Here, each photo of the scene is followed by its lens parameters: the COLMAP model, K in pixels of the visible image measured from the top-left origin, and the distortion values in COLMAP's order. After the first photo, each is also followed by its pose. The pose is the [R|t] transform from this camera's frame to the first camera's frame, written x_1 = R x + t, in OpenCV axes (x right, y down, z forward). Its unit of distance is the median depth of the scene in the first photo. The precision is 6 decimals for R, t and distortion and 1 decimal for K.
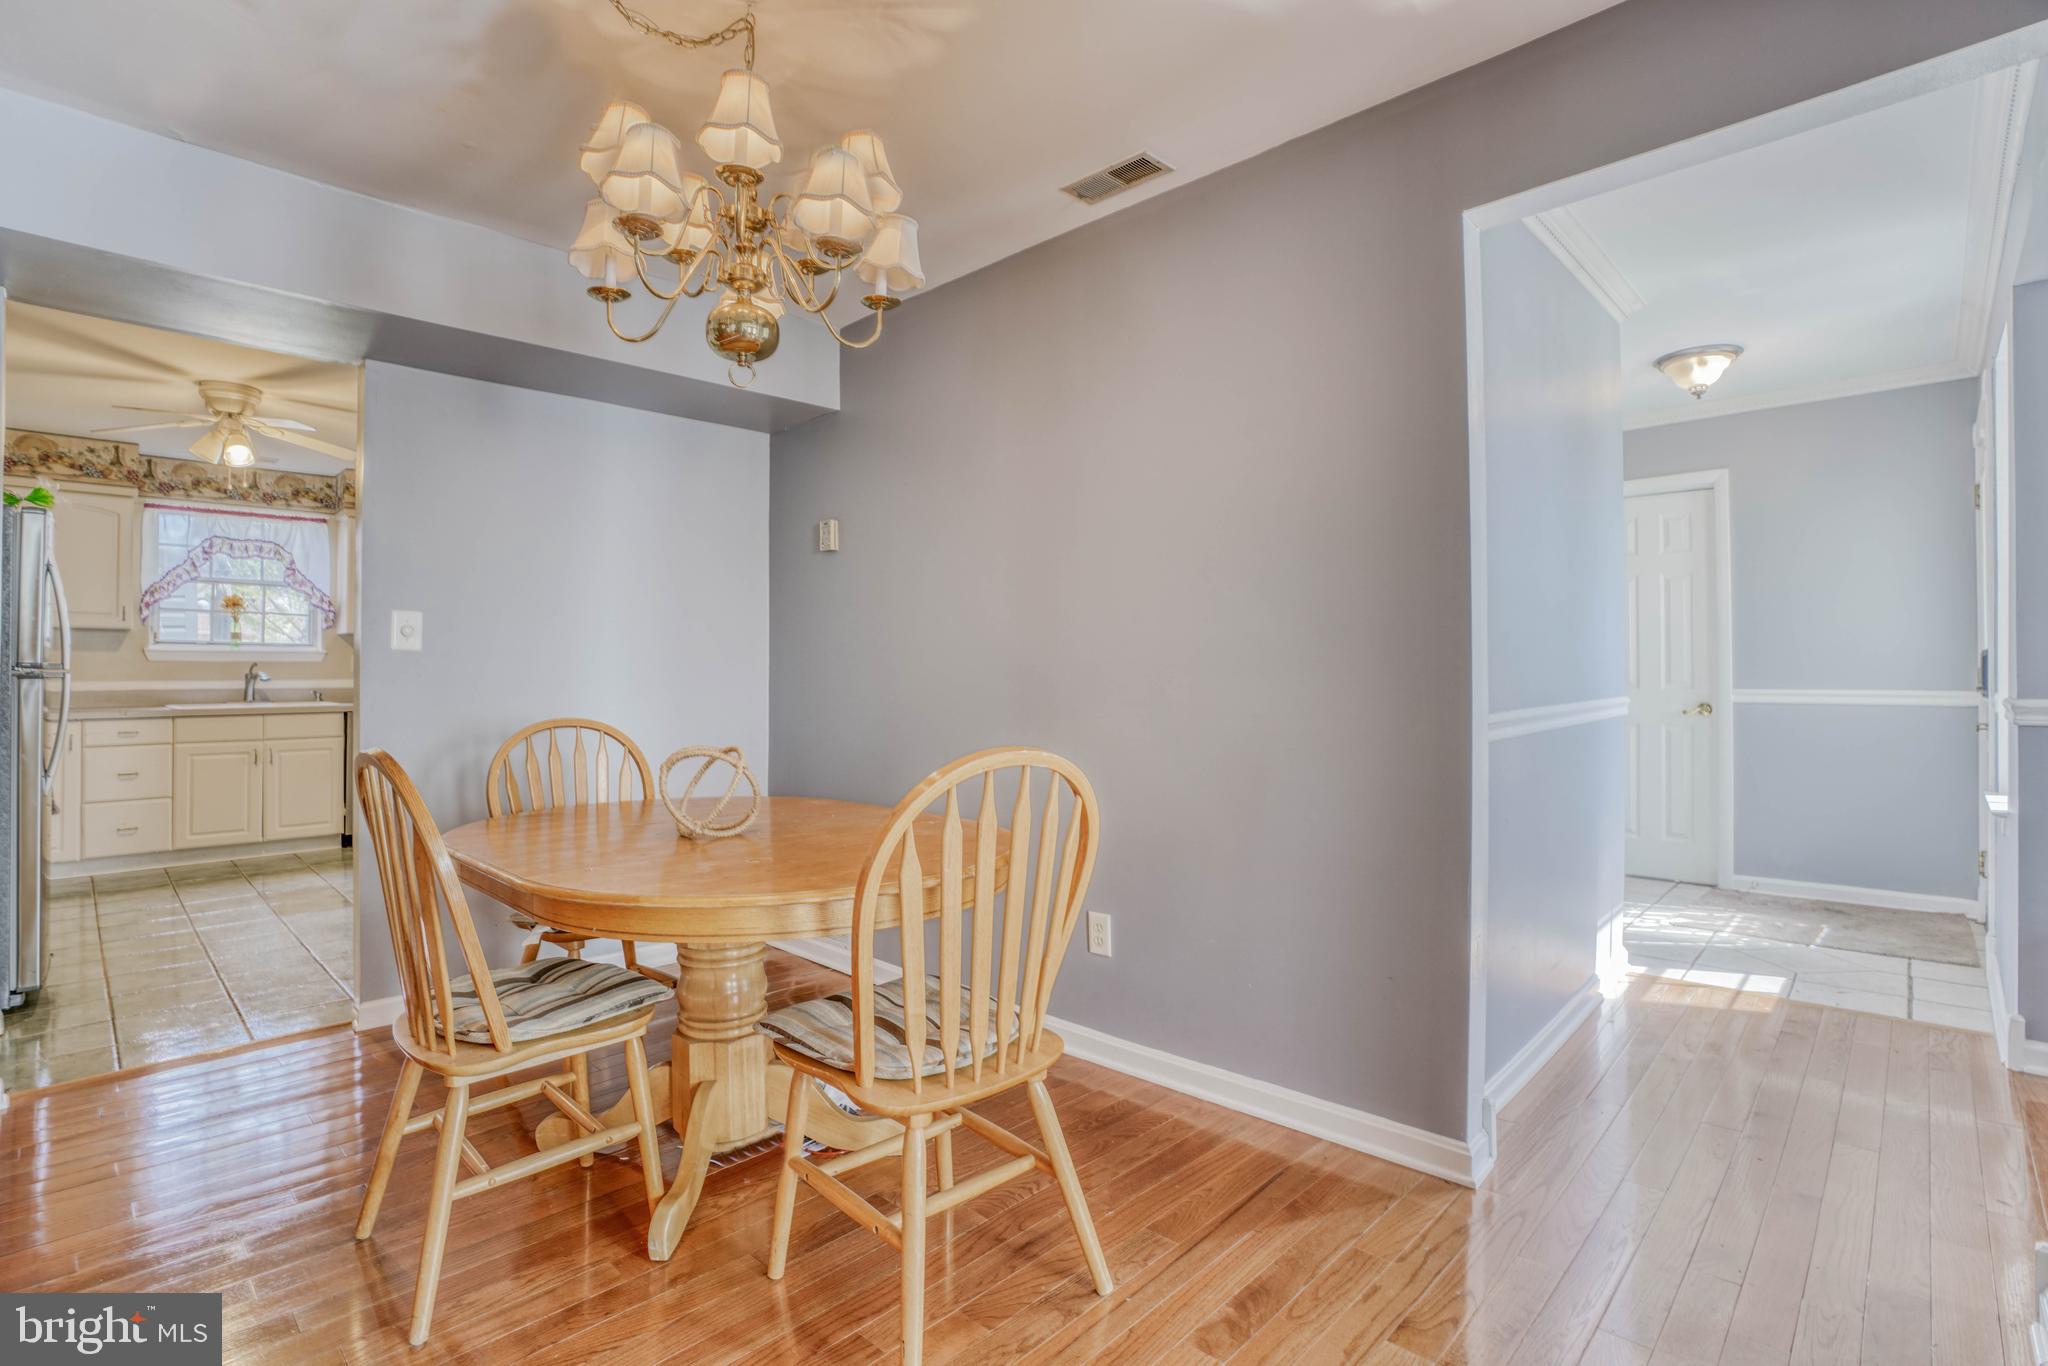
lens RADIAL K [[981.0, 0, 996.1], [0, 981.0, 658.0], [0, 0, 1]] dist [-0.049673, 0.022019]
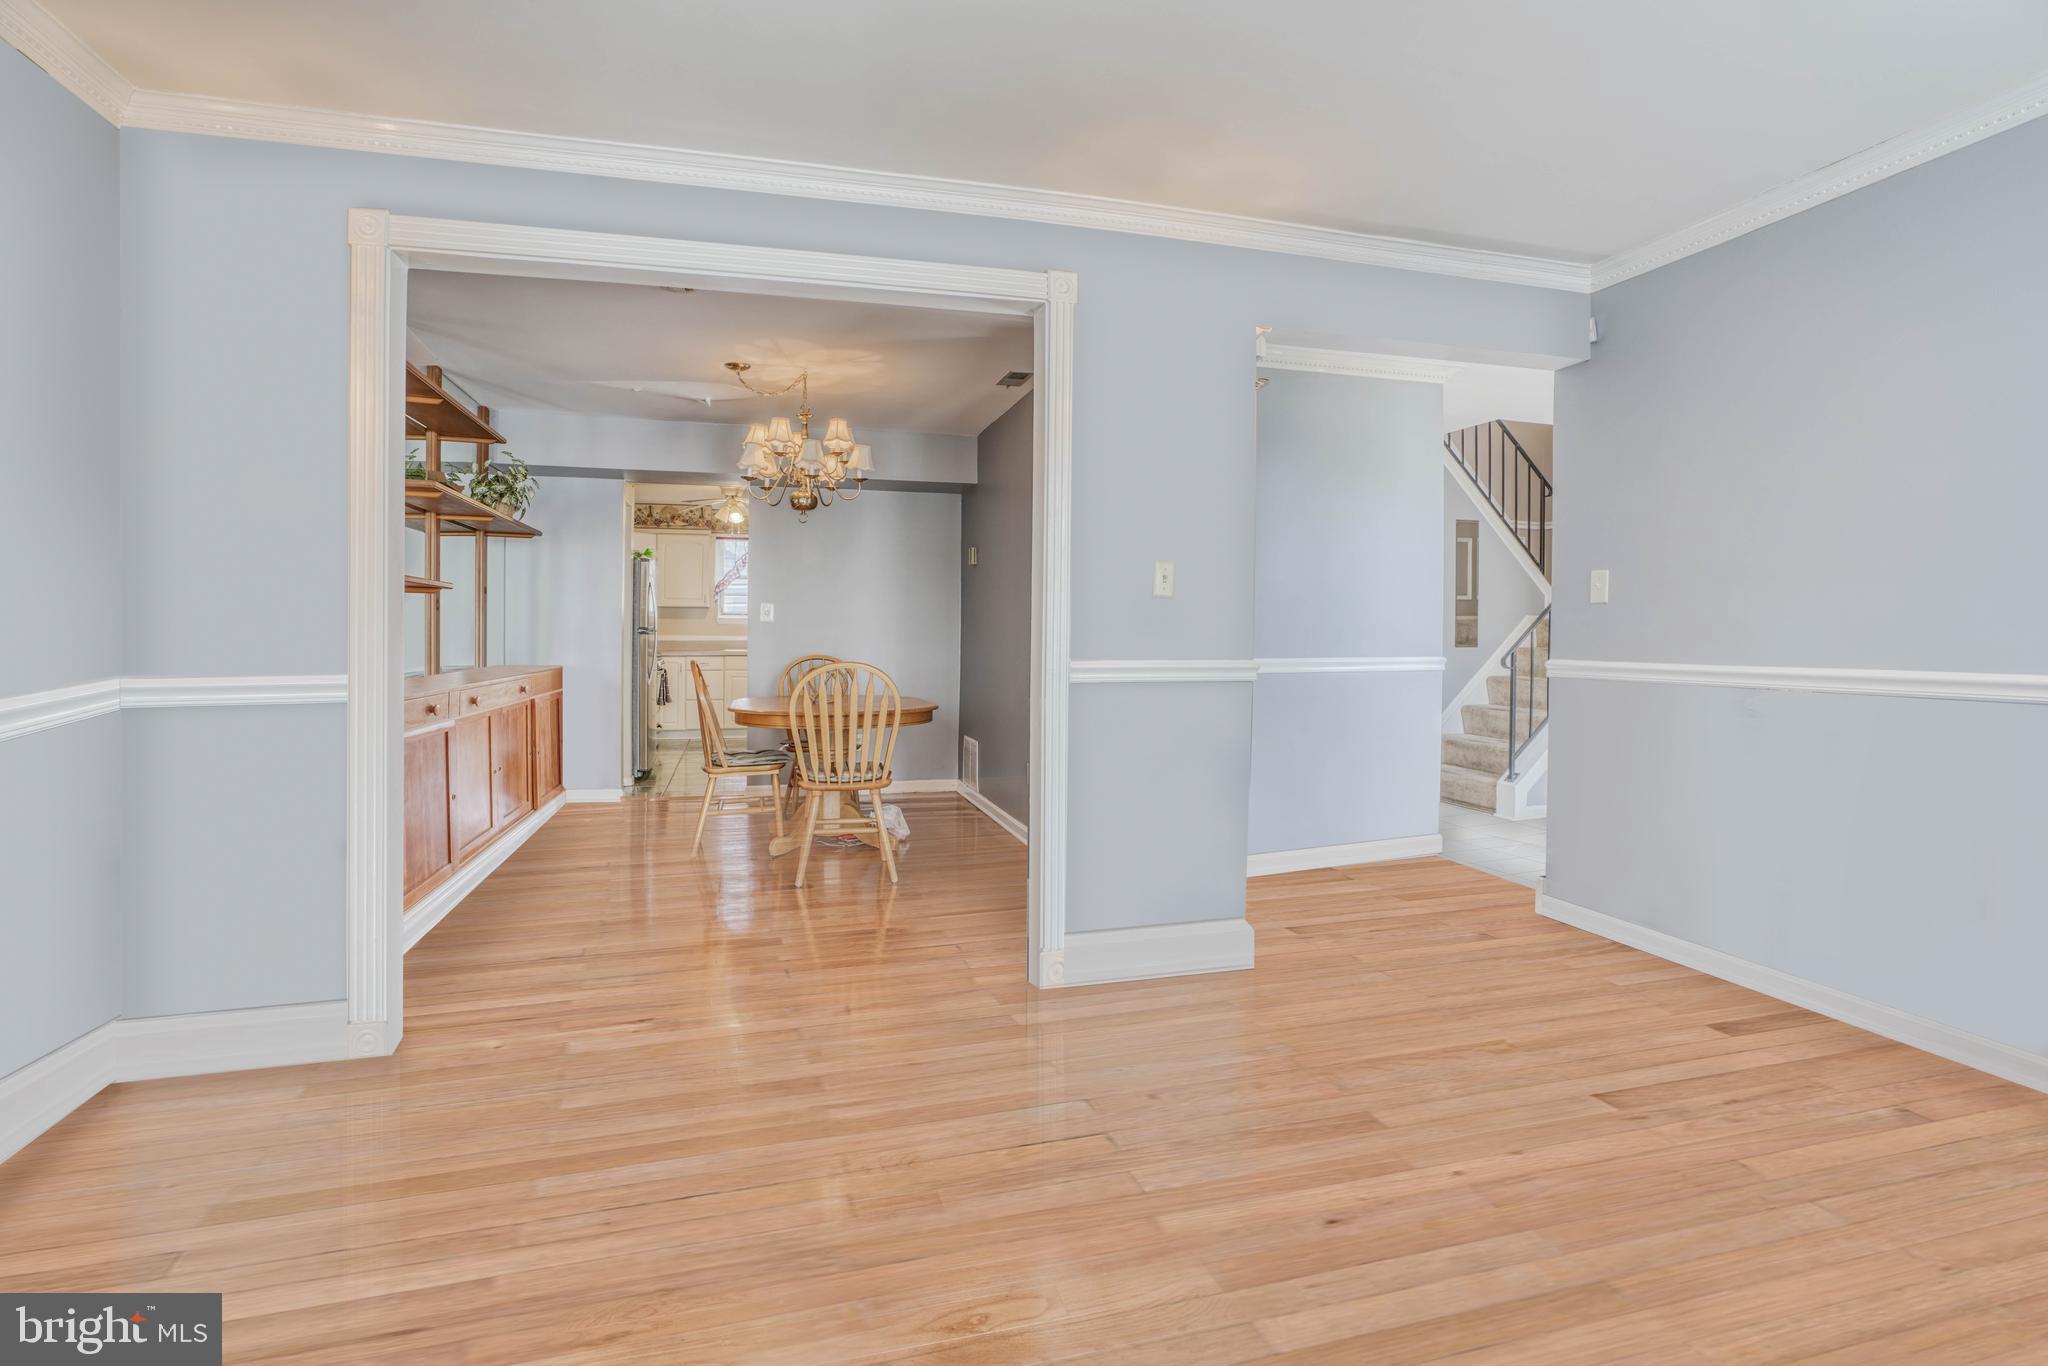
lens RADIAL K [[981.0, 0, 996.1], [0, 981.0, 658.0], [0, 0, 1]] dist [-0.049673, 0.022019]
pose [[0.861710, 0.027672, -0.506646, 0.504965], [-0.009562, 0.999220, 0.038313, -0.008473], [0.507311, -0.028170, 0.861302, -0.328352]]
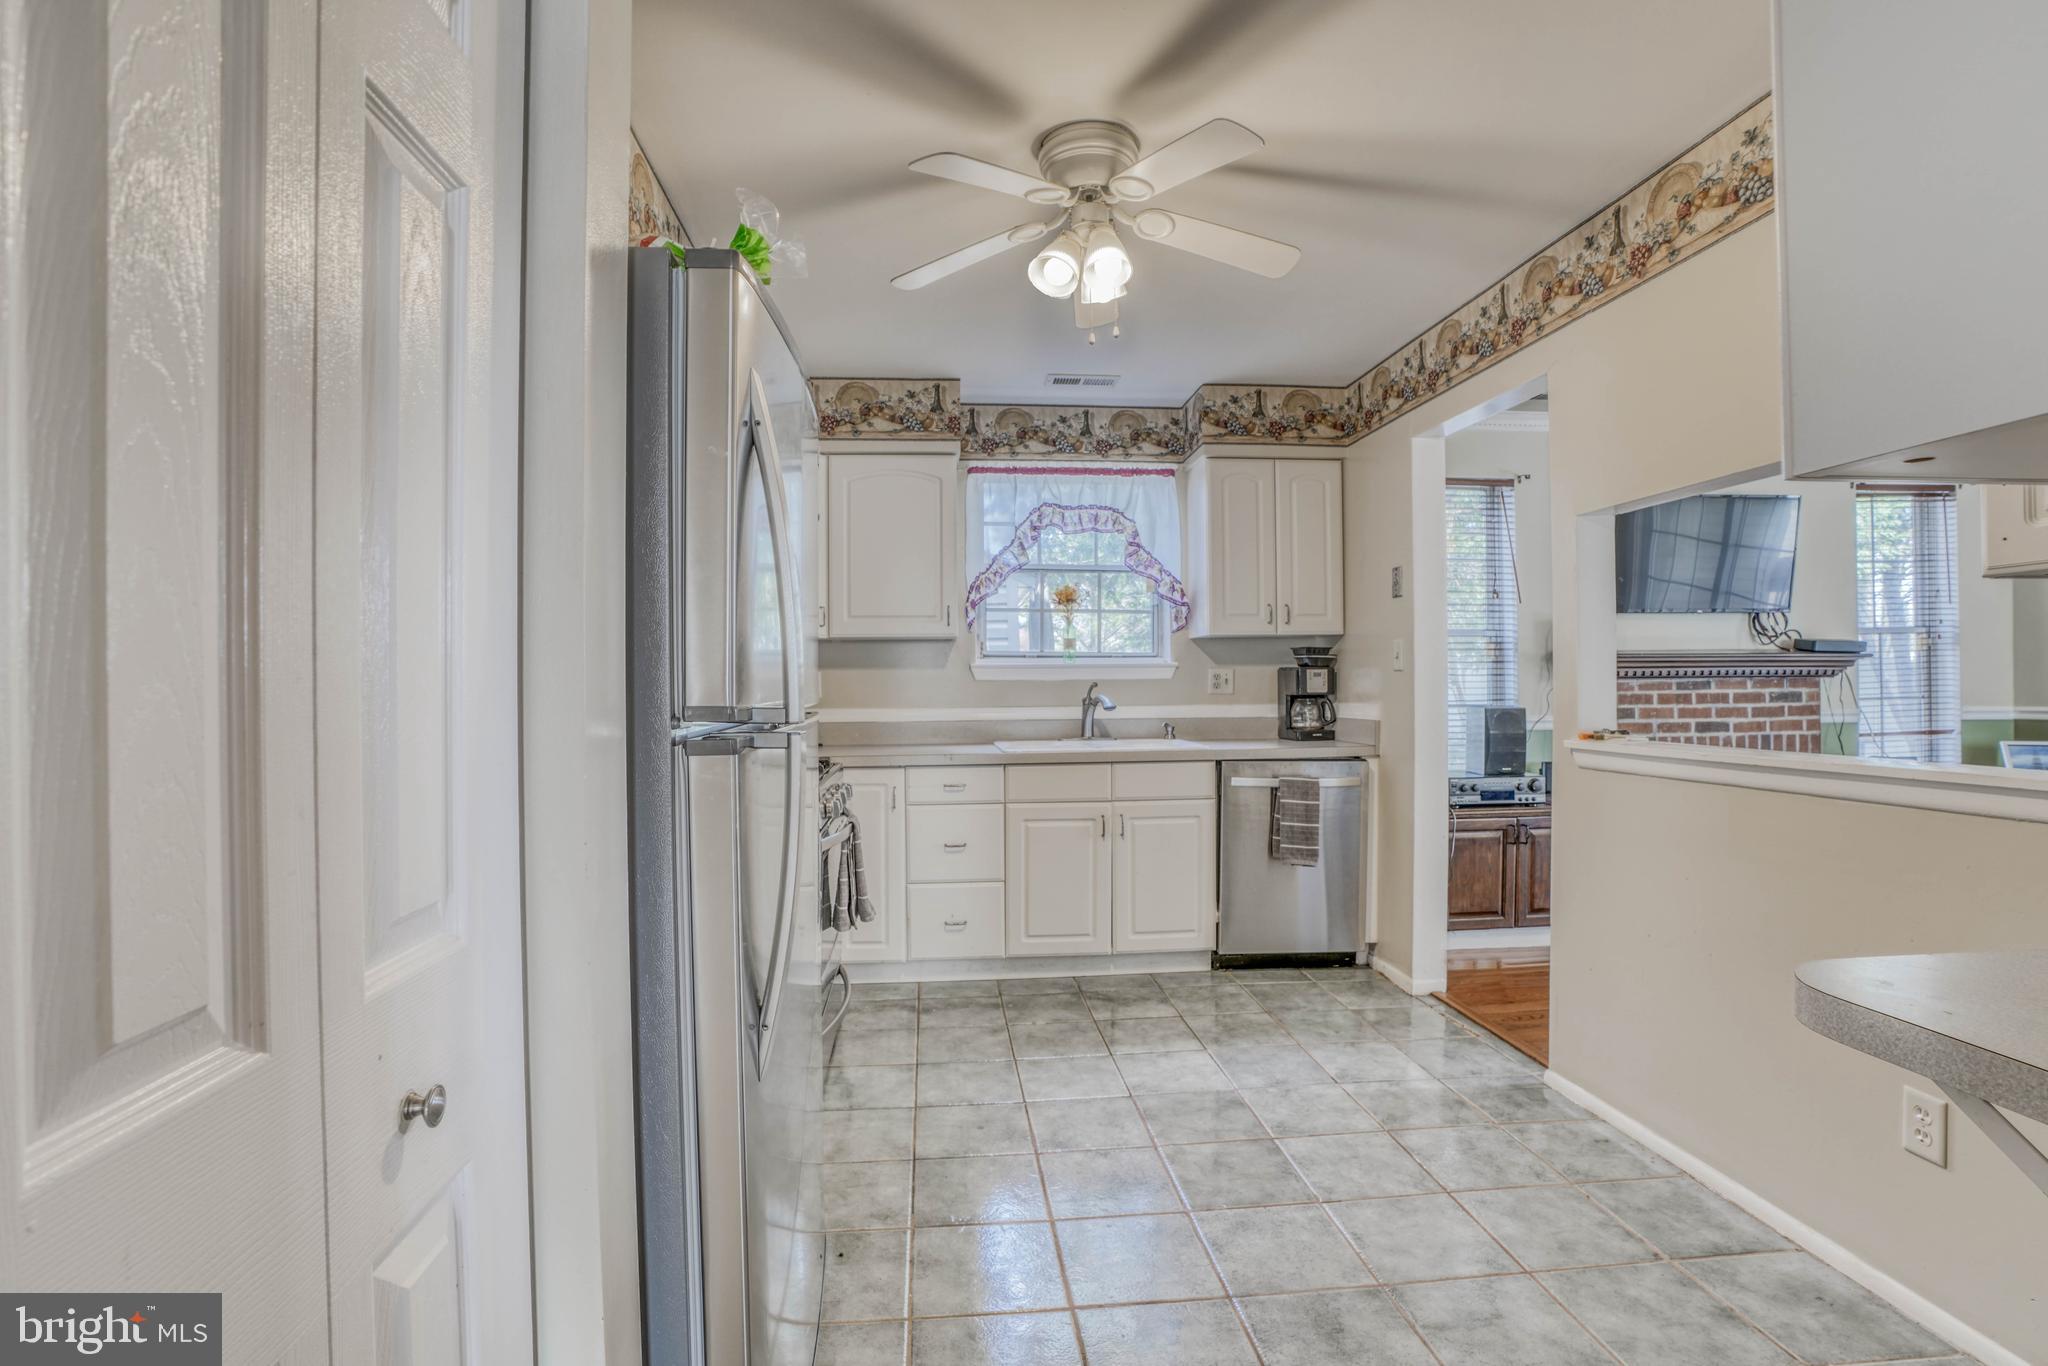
lens RADIAL K [[981.0, 0, 996.1], [0, 981.0, 658.0], [0, 0, 1]] dist [-0.049673, 0.022019]
pose [[0.760881, -0.021639, -0.648530, -0.382054], [0.014854, 0.999763, -0.015931, -0.002000], [0.648721, 0.002488, 0.761022, 0.432993]]
